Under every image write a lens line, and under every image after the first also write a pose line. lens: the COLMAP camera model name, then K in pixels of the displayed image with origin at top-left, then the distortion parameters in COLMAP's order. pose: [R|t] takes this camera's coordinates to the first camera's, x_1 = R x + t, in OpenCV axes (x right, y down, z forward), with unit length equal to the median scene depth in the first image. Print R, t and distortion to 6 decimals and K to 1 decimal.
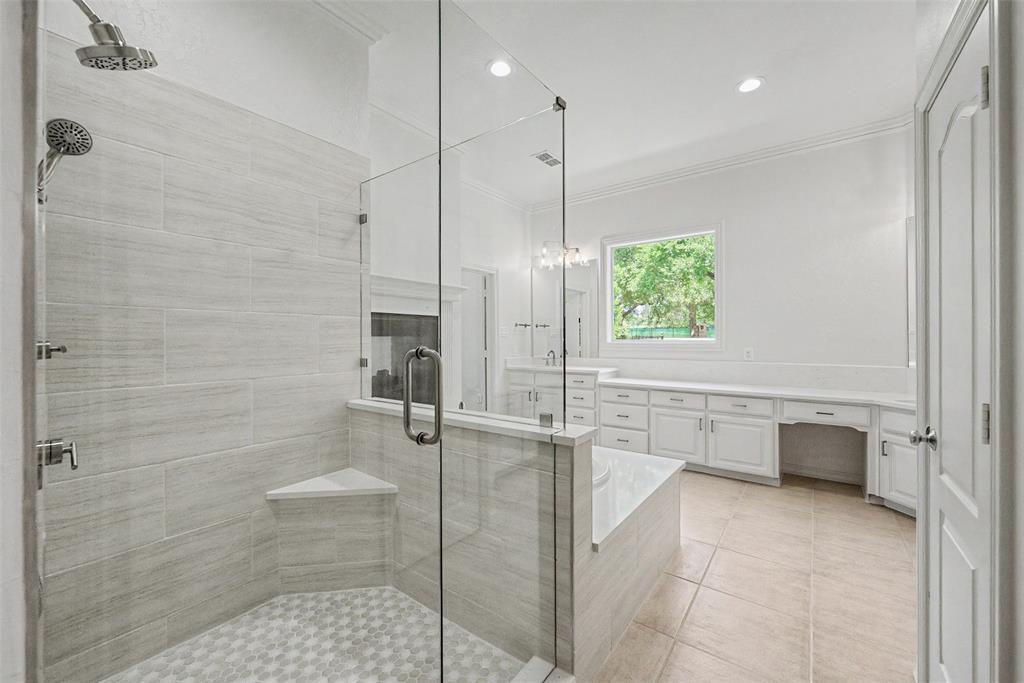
lens RADIAL K [[406.8, 0, 513.1], [0, 406.8, 330.7], [0, 0, 1]] dist [0.000362, 0.000165]
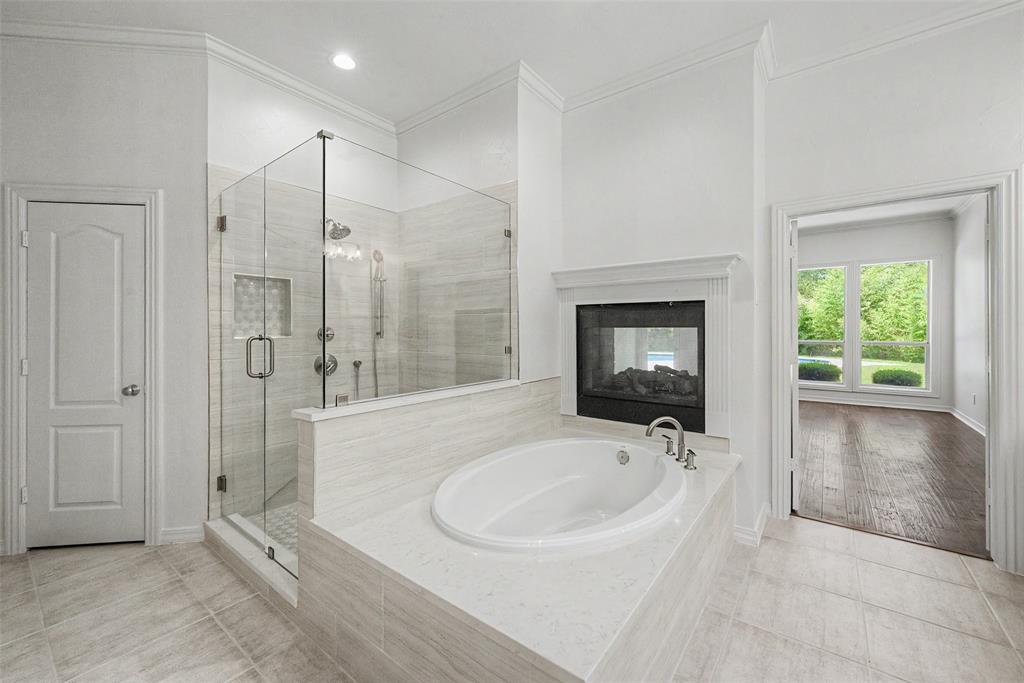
lens RADIAL K [[406.8, 0, 513.1], [0, 406.8, 330.7], [0, 0, 1]] dist [0.000362, 0.000165]
pose [[-0.017297, 0.000295, -0.999850, 0.864467], [0.013772, 0.999905, 0.000057, 0.020951], [0.999756, -0.013769, -0.017299, 1.033131]]
